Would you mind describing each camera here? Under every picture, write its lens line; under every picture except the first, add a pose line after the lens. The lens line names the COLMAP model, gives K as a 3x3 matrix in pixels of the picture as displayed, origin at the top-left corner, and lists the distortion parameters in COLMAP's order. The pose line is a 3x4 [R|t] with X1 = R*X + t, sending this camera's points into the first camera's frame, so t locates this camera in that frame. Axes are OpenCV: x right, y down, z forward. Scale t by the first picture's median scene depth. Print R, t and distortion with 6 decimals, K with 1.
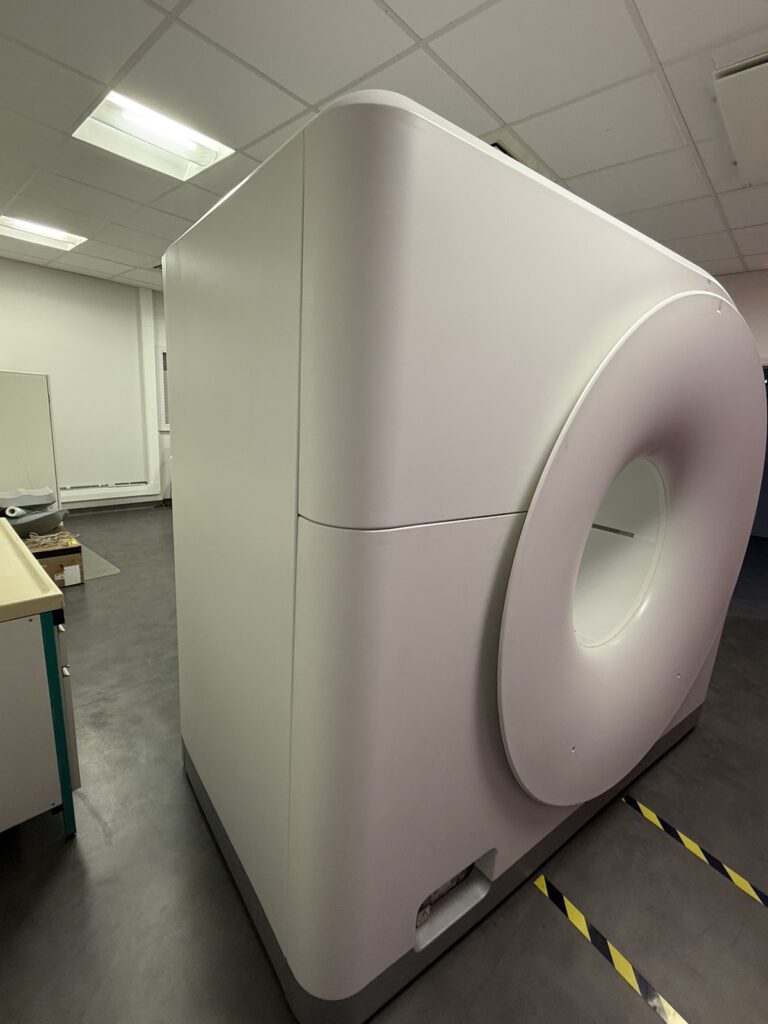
lens RADIAL K [[459.5, 0, 384.0], [0, 459.5, 512.0], [0, 0, 1]] dist [0.001653, 0.000282]
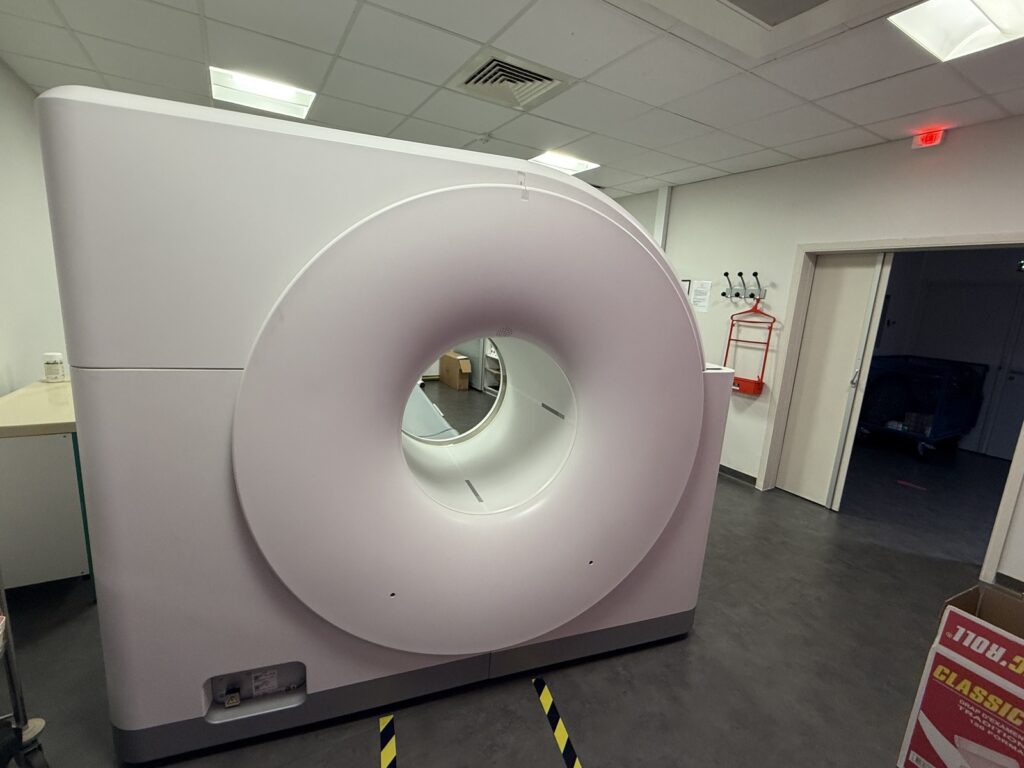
lens RADIAL K [[459.5, 0, 512.0], [0, 459.5, 384.0], [0, 0, 1]] dist [0.001653, 0.000282]
pose [[0.957691, 0.051795, -0.283099, 0.838061], [-0.065467, 0.997091, -0.039042, 0.028154], [0.280254, 0.055924, 0.958296, -0.008937]]
